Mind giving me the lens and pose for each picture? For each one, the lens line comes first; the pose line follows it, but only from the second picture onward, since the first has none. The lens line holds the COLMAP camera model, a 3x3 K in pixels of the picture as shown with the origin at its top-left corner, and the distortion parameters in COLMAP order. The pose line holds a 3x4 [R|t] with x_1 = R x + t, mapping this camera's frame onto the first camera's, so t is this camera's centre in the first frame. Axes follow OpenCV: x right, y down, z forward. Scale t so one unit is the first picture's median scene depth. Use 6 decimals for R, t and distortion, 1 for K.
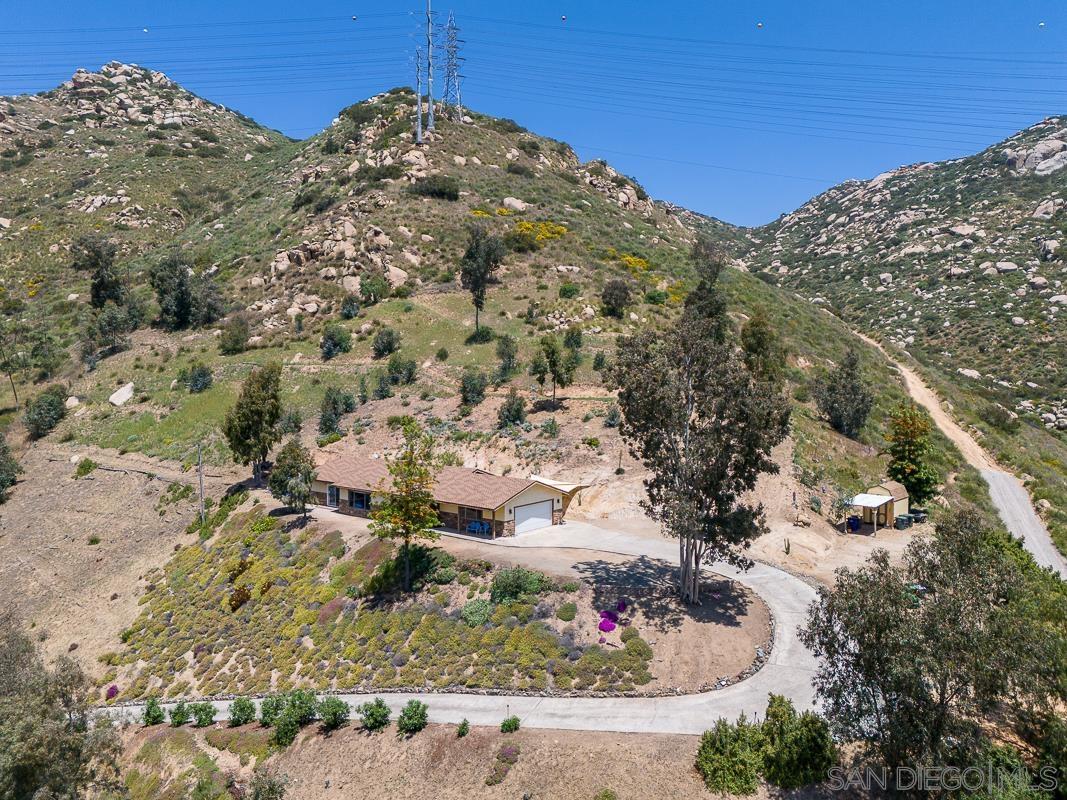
lens RADIAL K [[784.3, 0, 542.6], [0, 784.3, 407.5], [0, 0, 1]] dist [0.067104, -0.065014]
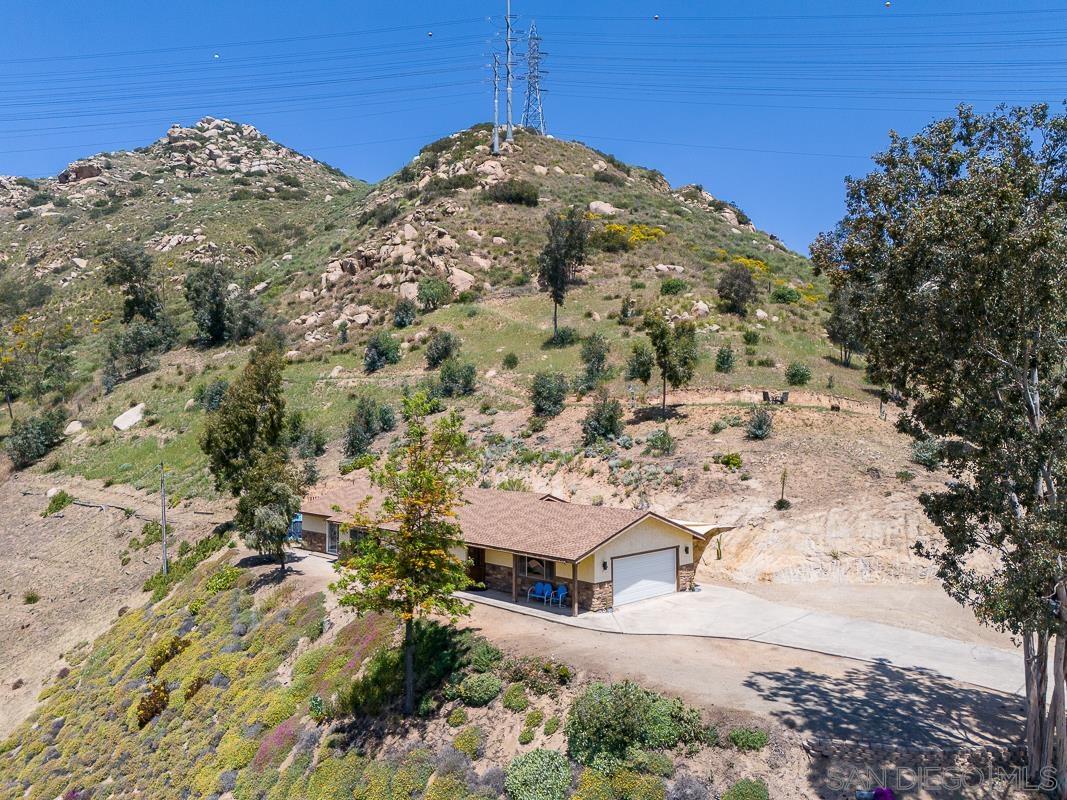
lens RADIAL K [[784.3, 0, 530.6], [0, 784.3, 392.6], [0, 0, 1]] dist [0.067104, -0.065014]
pose [[0.992218, -0.009122, -0.124179, -0.013036], [-0.002560, 0.995607, -0.093595, 0.035875], [0.124487, 0.093184, 0.987836, 0.244140]]
